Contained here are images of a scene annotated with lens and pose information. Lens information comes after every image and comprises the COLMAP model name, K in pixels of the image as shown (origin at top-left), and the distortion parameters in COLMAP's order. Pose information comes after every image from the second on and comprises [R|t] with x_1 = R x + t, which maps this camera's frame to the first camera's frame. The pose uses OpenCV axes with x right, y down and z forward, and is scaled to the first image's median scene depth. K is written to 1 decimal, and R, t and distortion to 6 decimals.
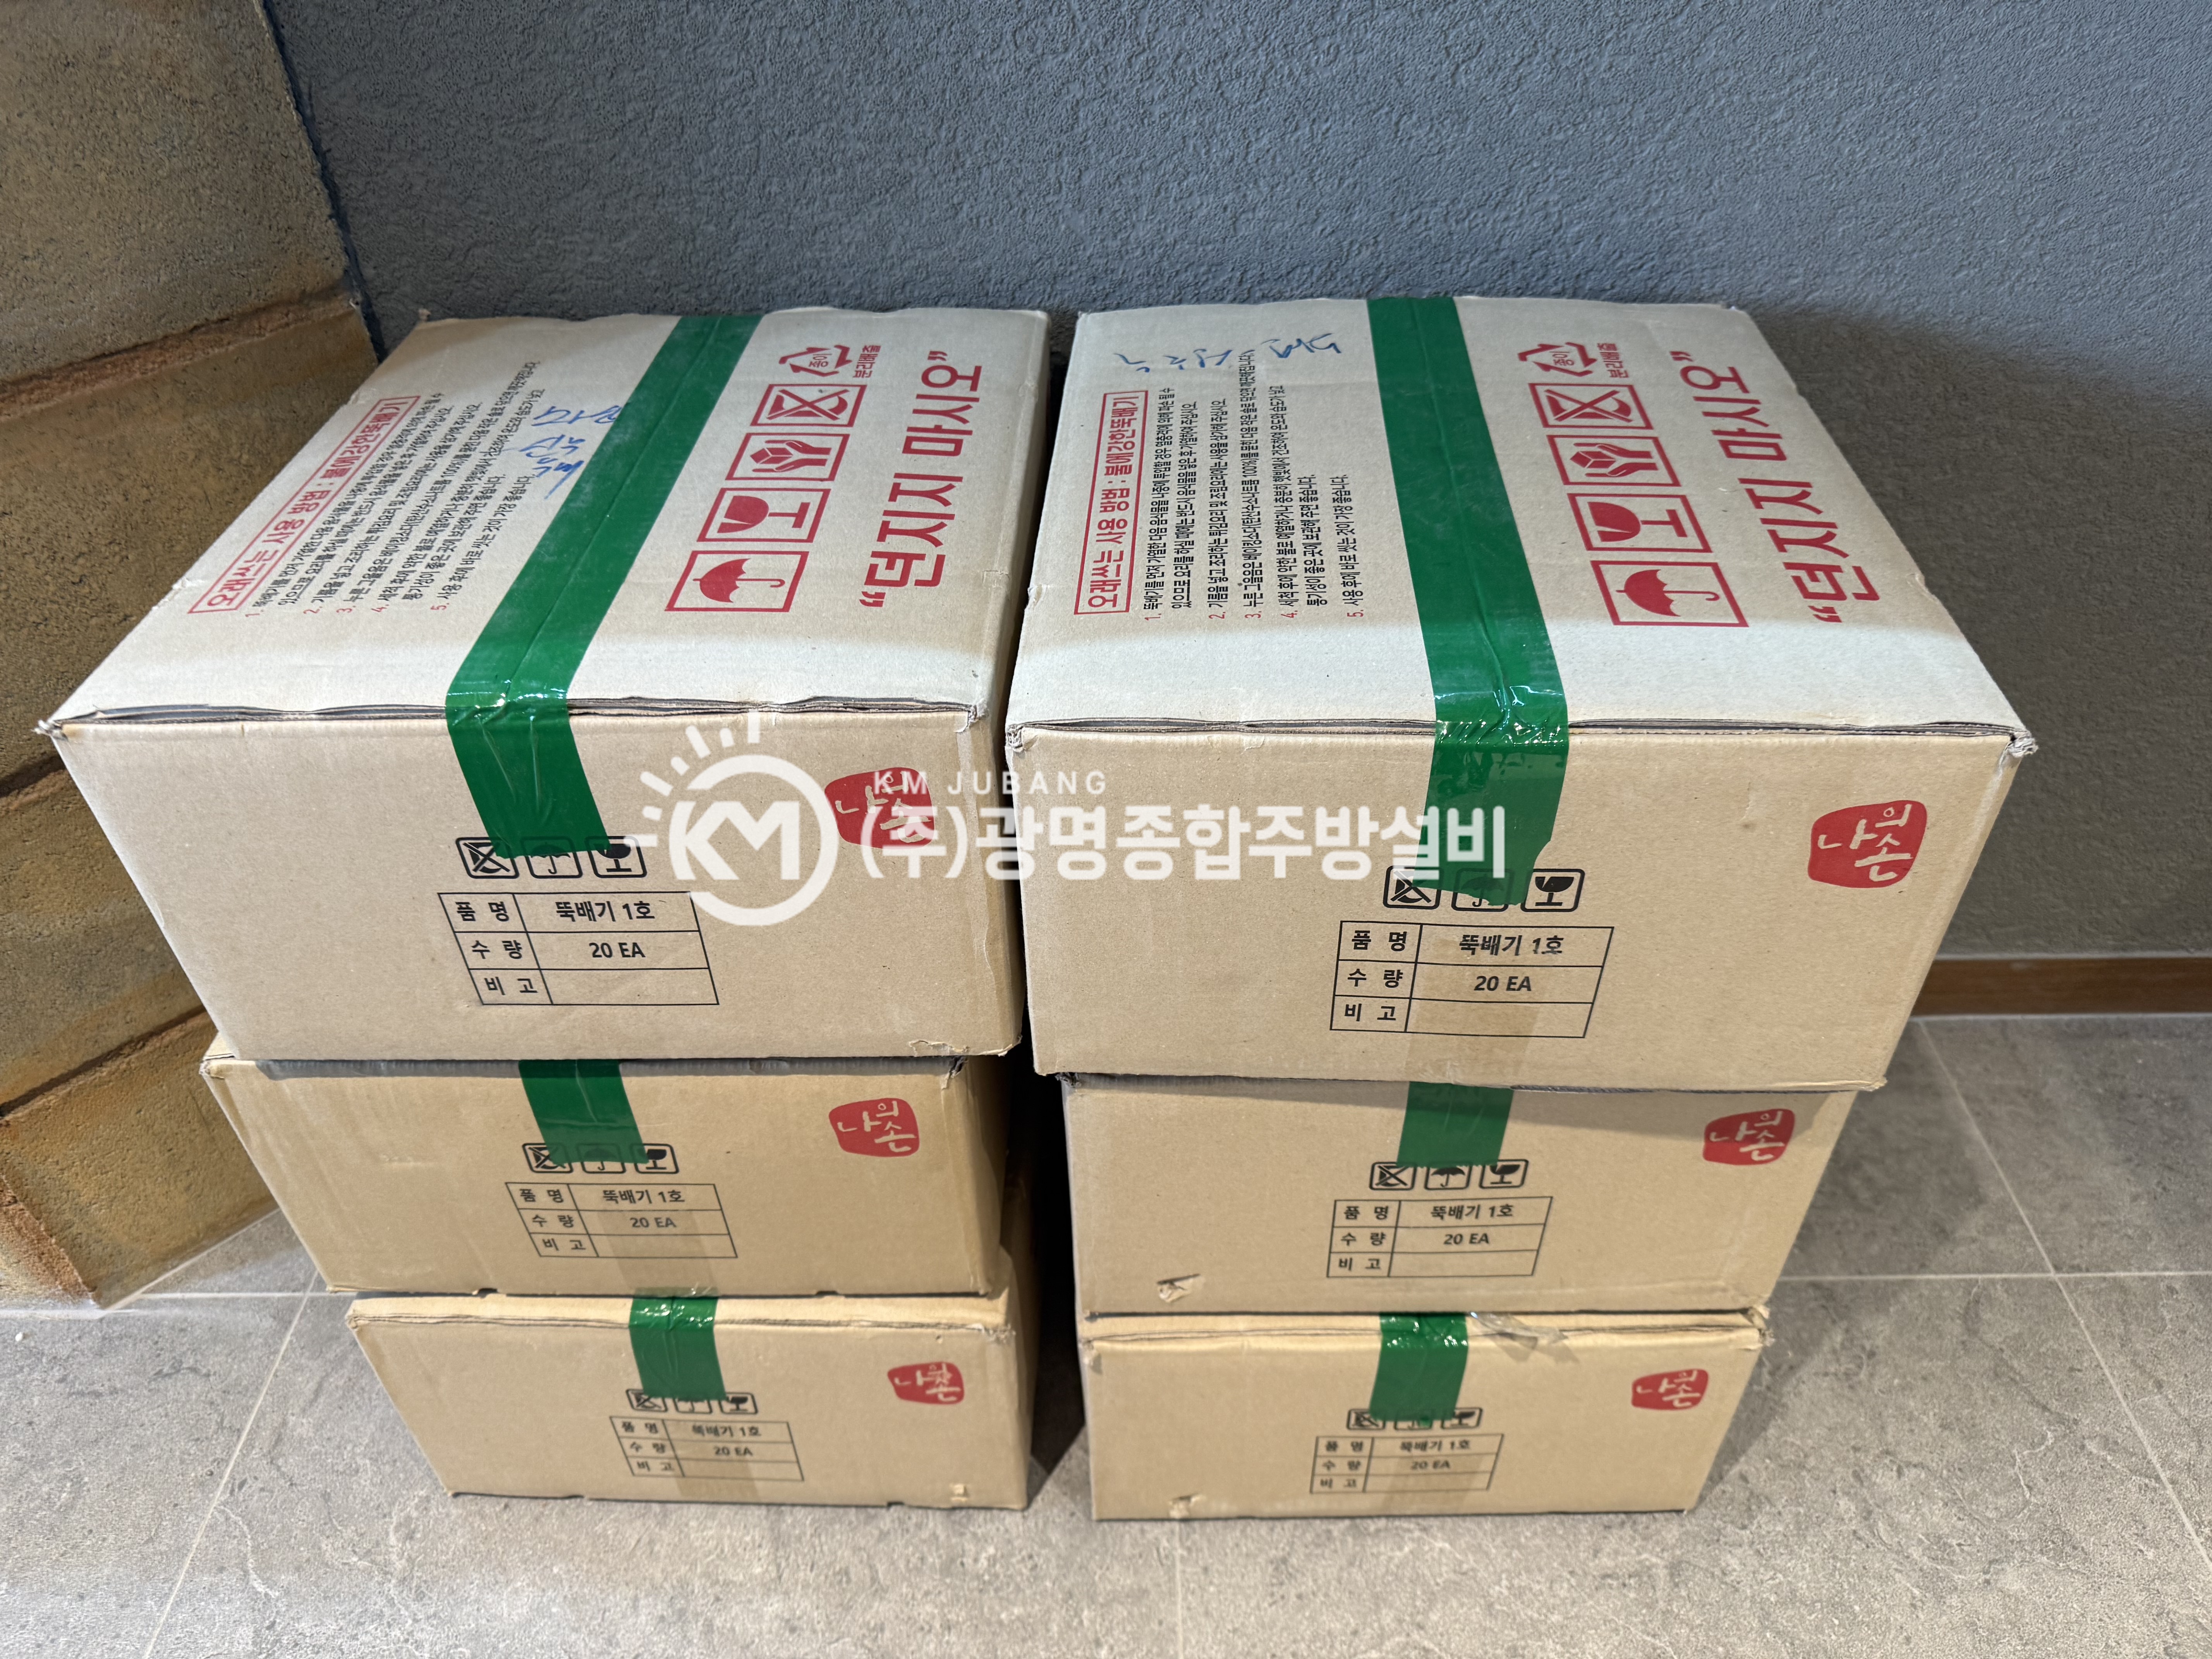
lens RADIAL K [[1593.4, 0, 1115.1], [0, 1593.4, 846.4], [0, 0, 1]] dist [0.042820, -0.053332]
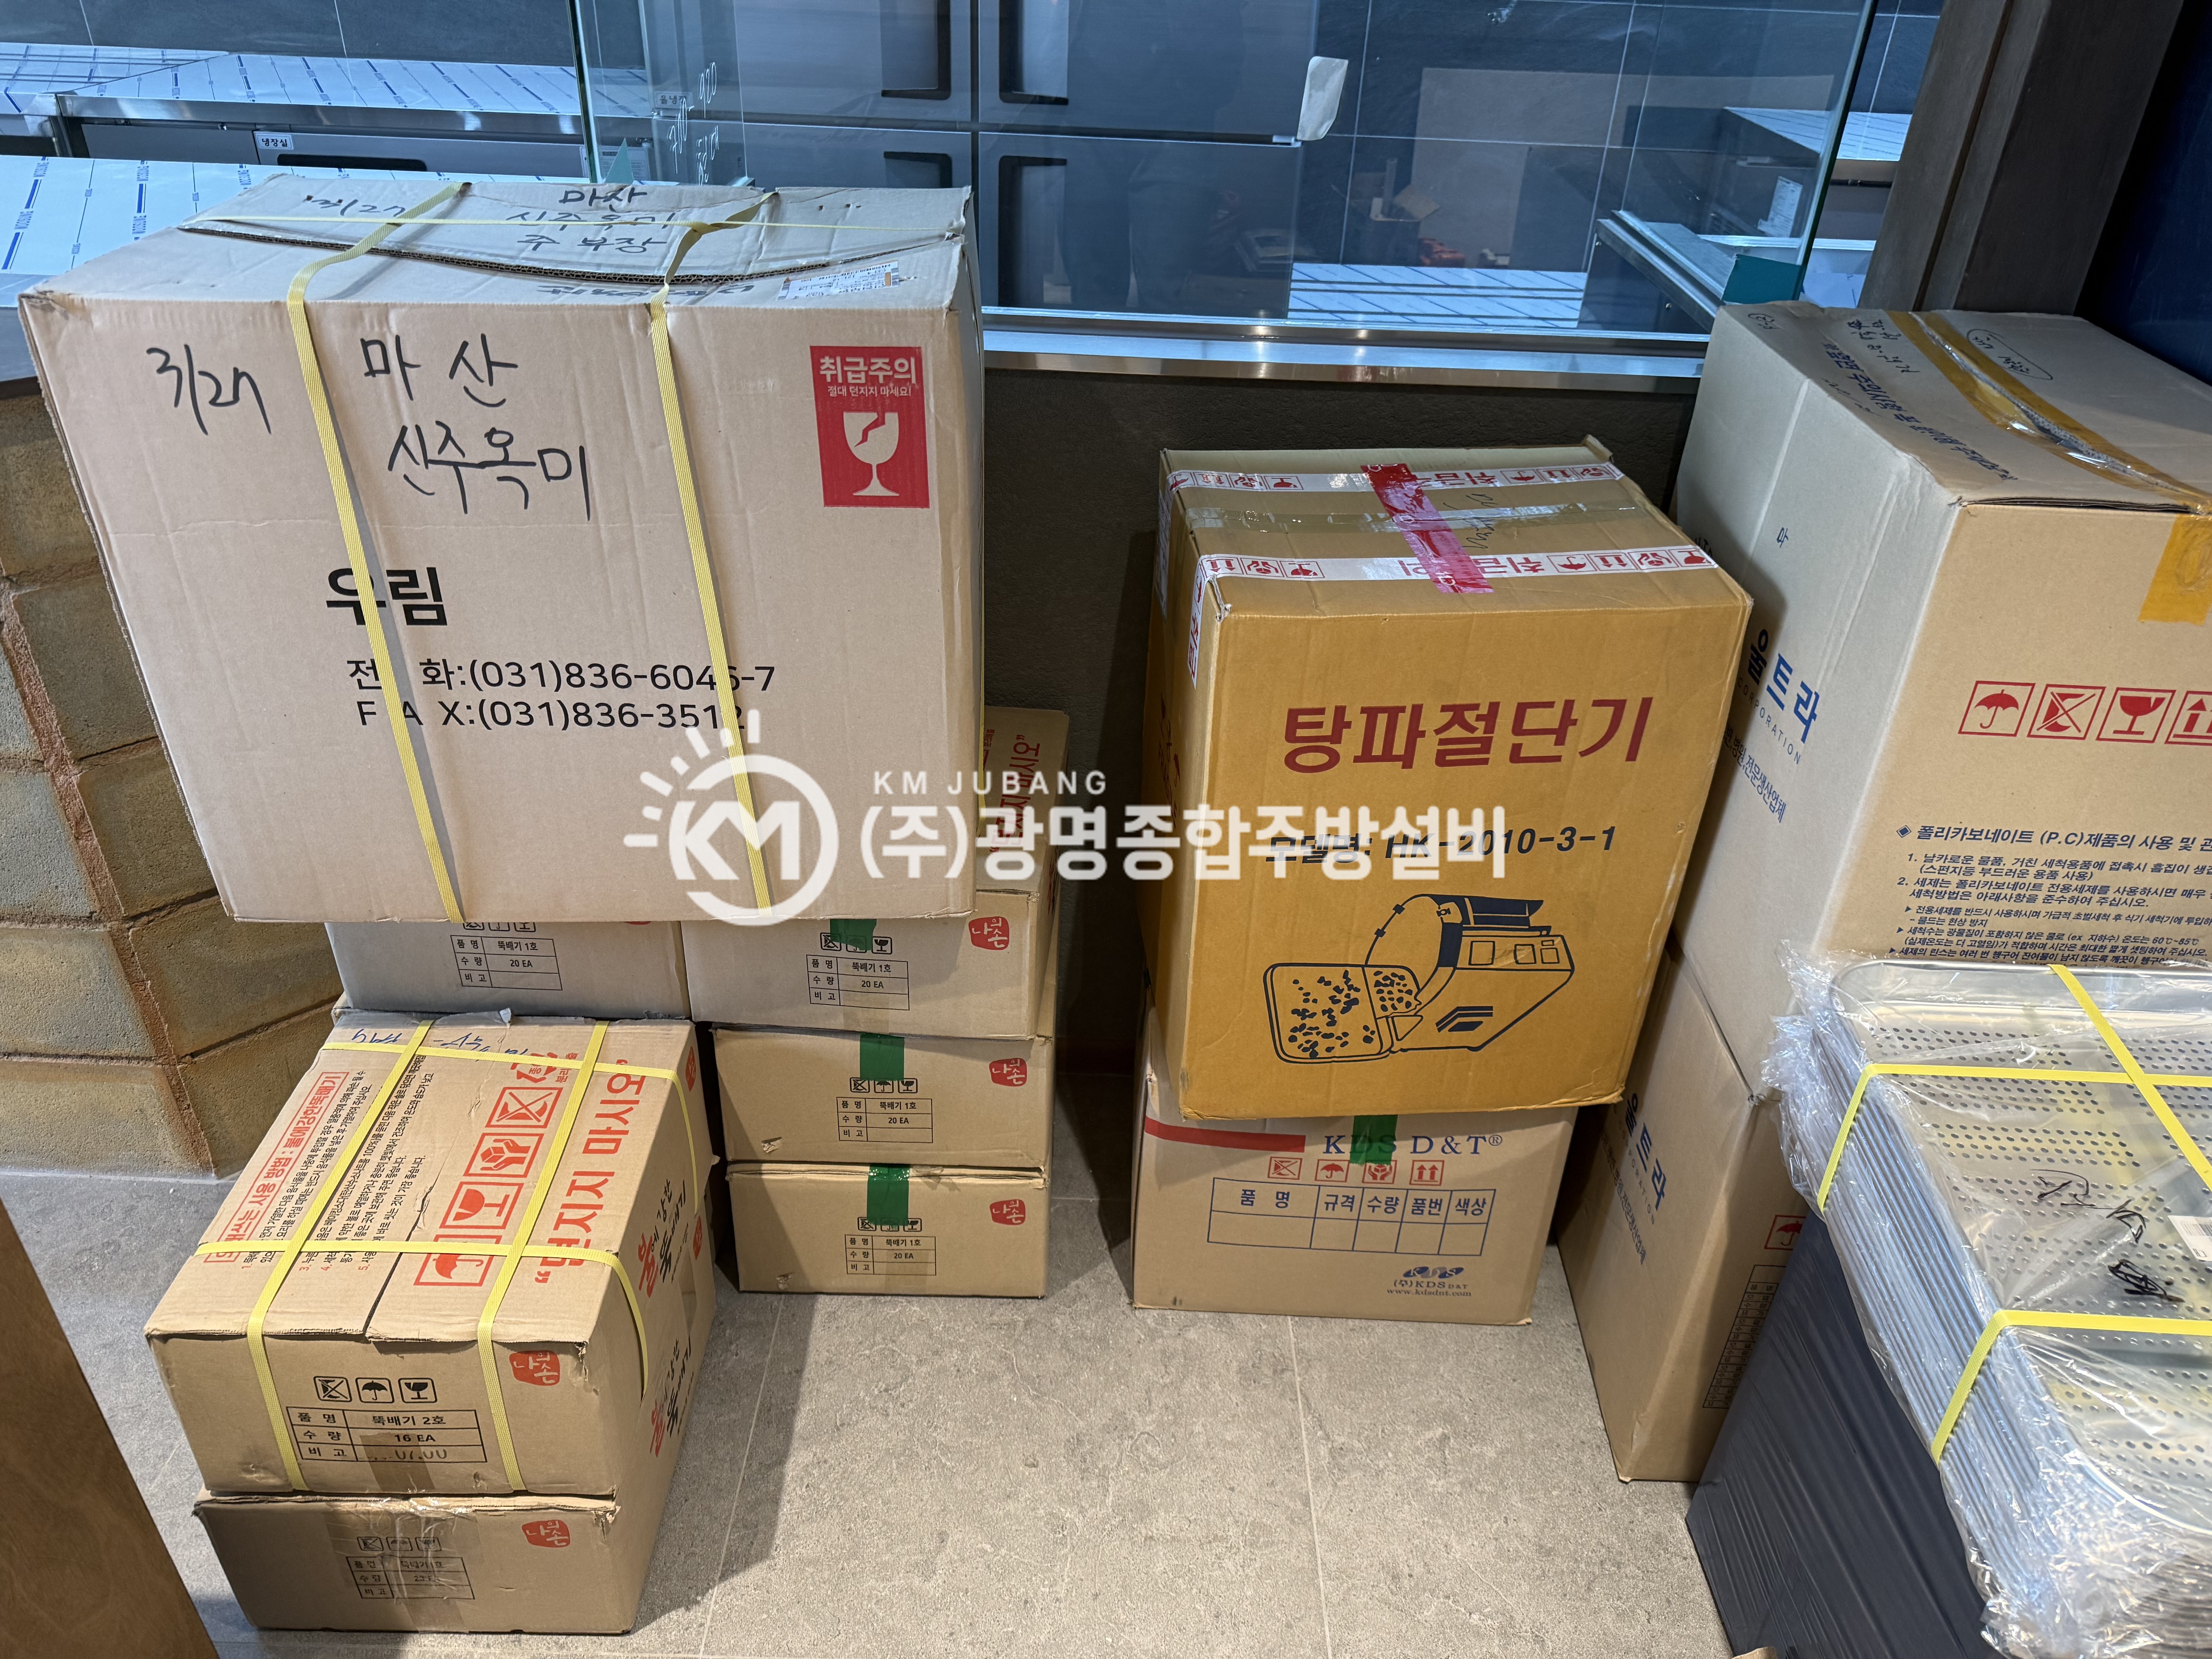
lens RADIAL K [[1521.2, 0, 1106.0], [0, 1521.2, 829.5], [0, 0, 1]] dist [0.200337, -0.344759]
pose [[0.997742, 0.058767, 0.032515, 0.382305], [-0.053687, 0.988749, -0.139621, 0.116266], [-0.040354, 0.137560, 0.989671, -1.107932]]
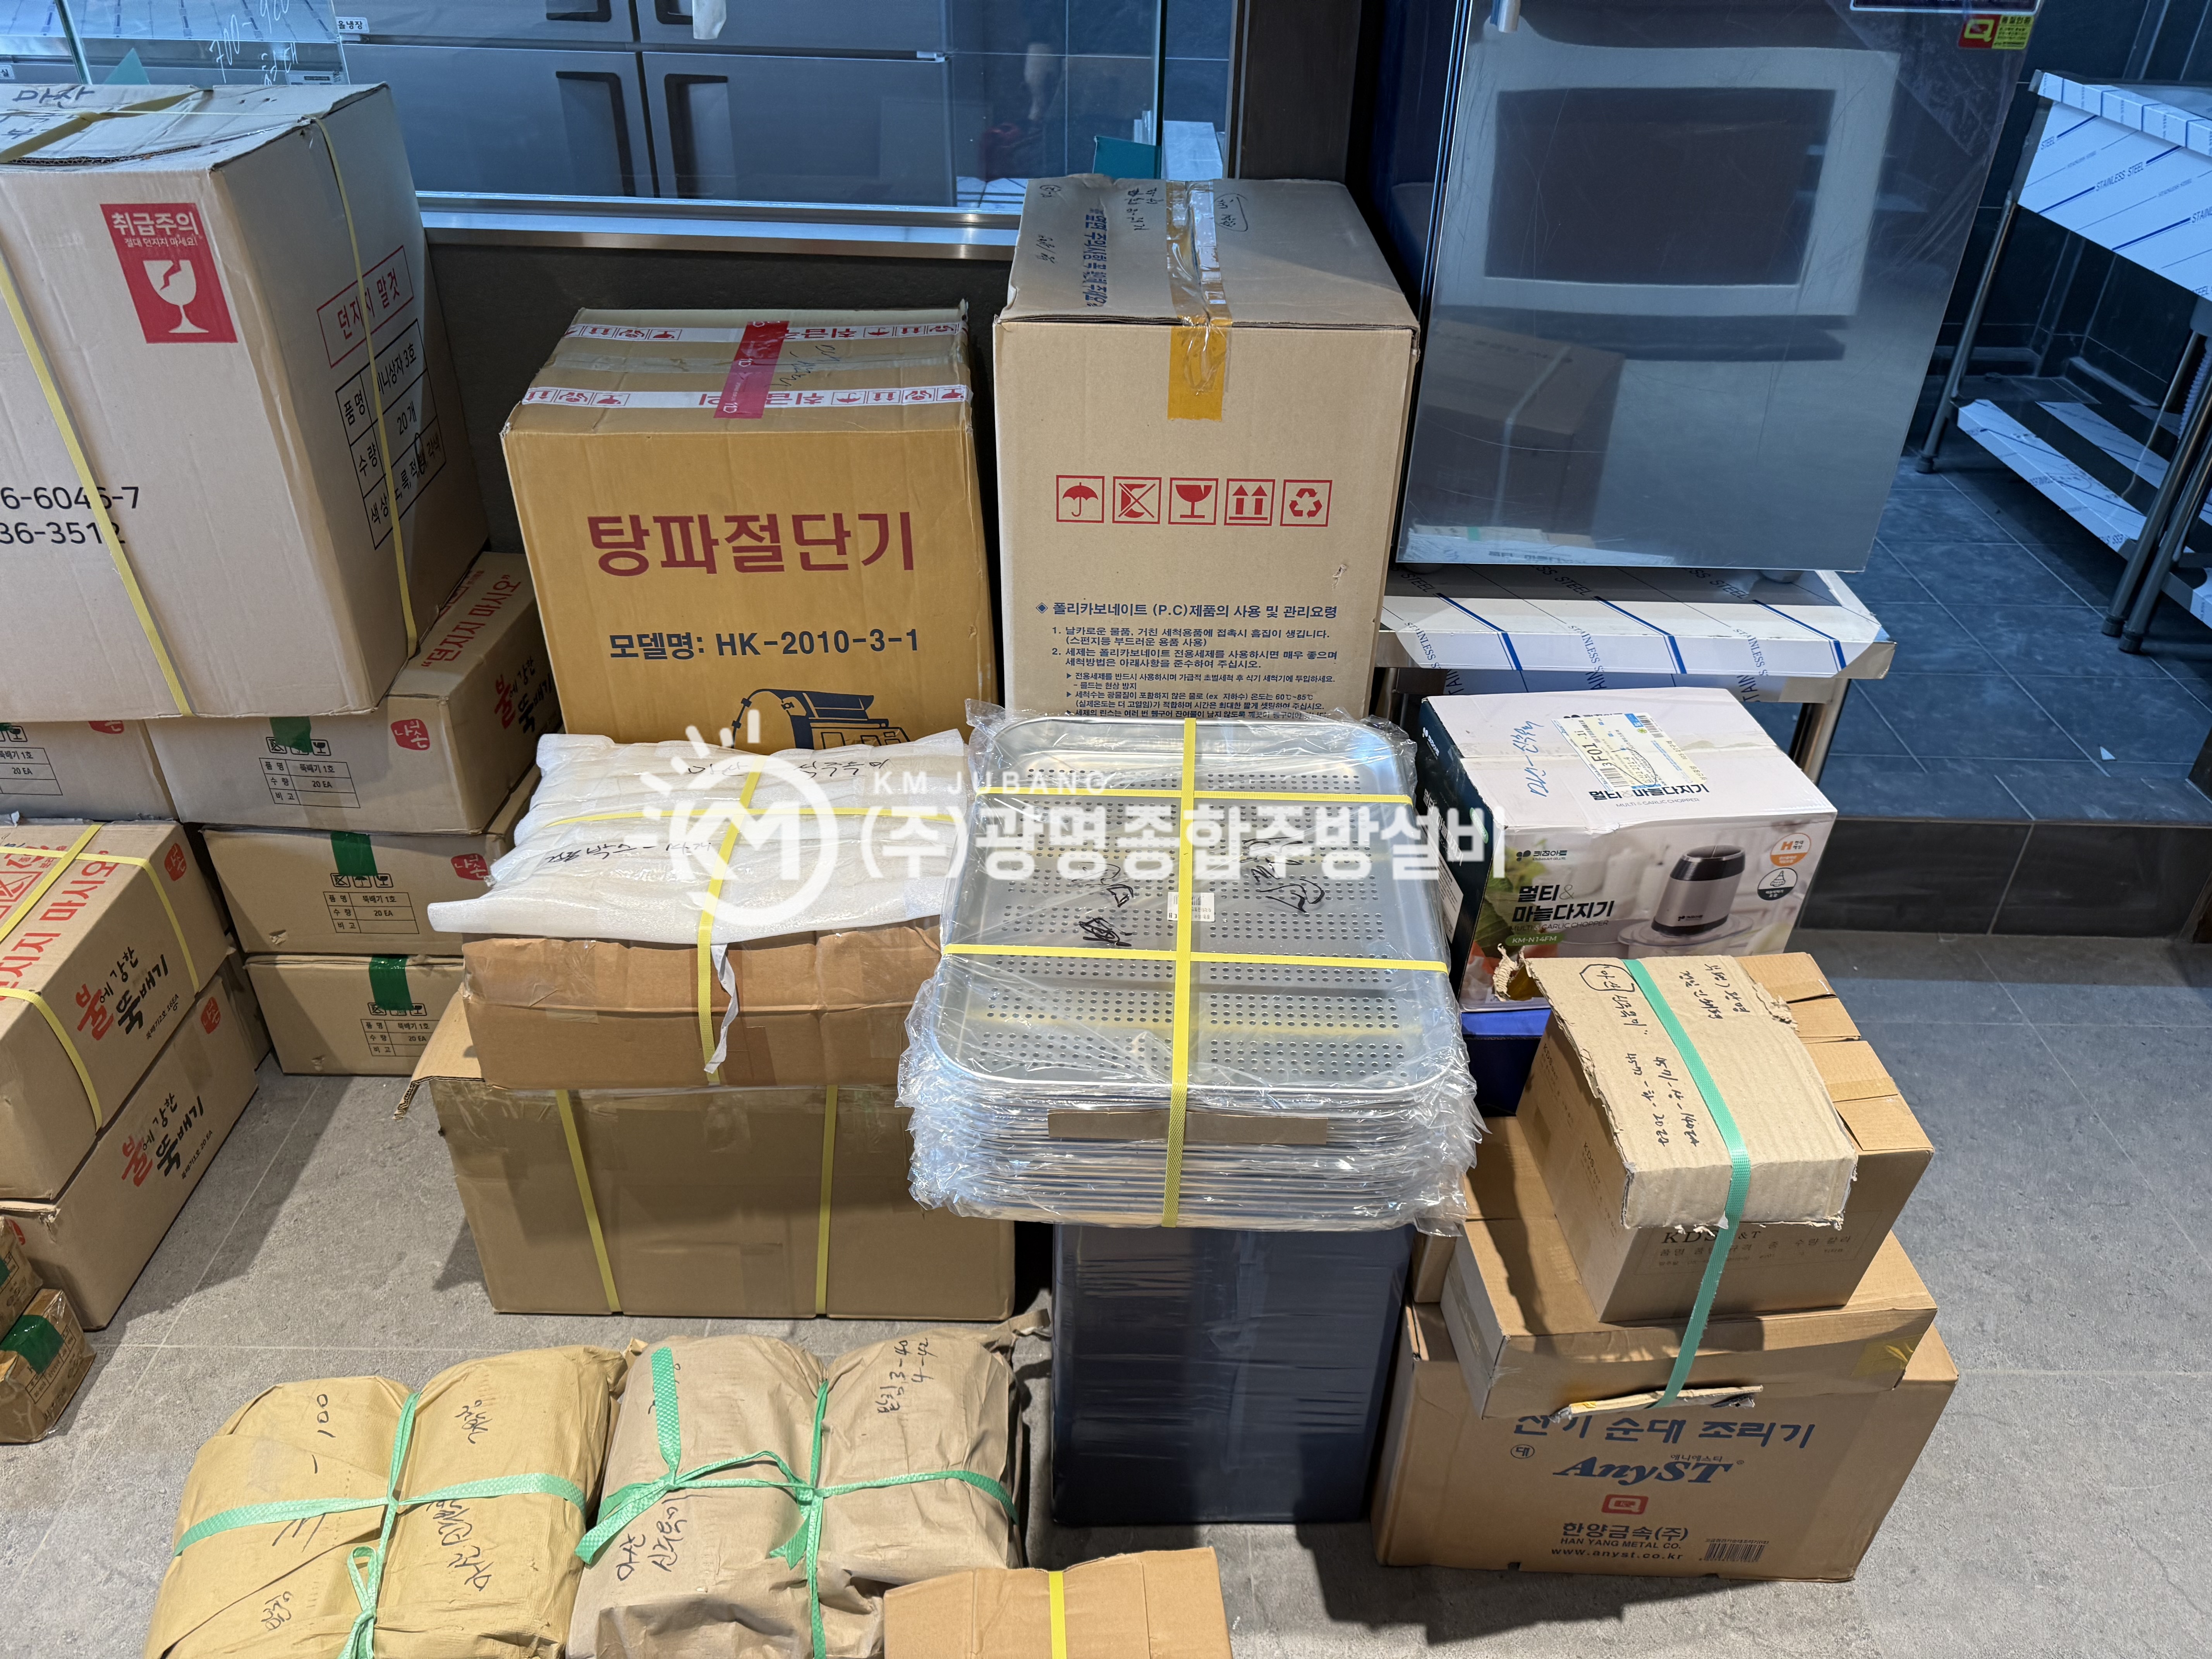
lens RADIAL K [[1539.0, 0, 1131.1], [0, 1539.0, 818.4], [0, 0, 1]] dist [0.142780, -0.153456]
pose [[0.998867, 0.042073, 0.022240, 1.237589], [-0.039136, 0.992107, -0.119127, 0.320119], [-0.027076, 0.118121, 0.992630, -1.422485]]
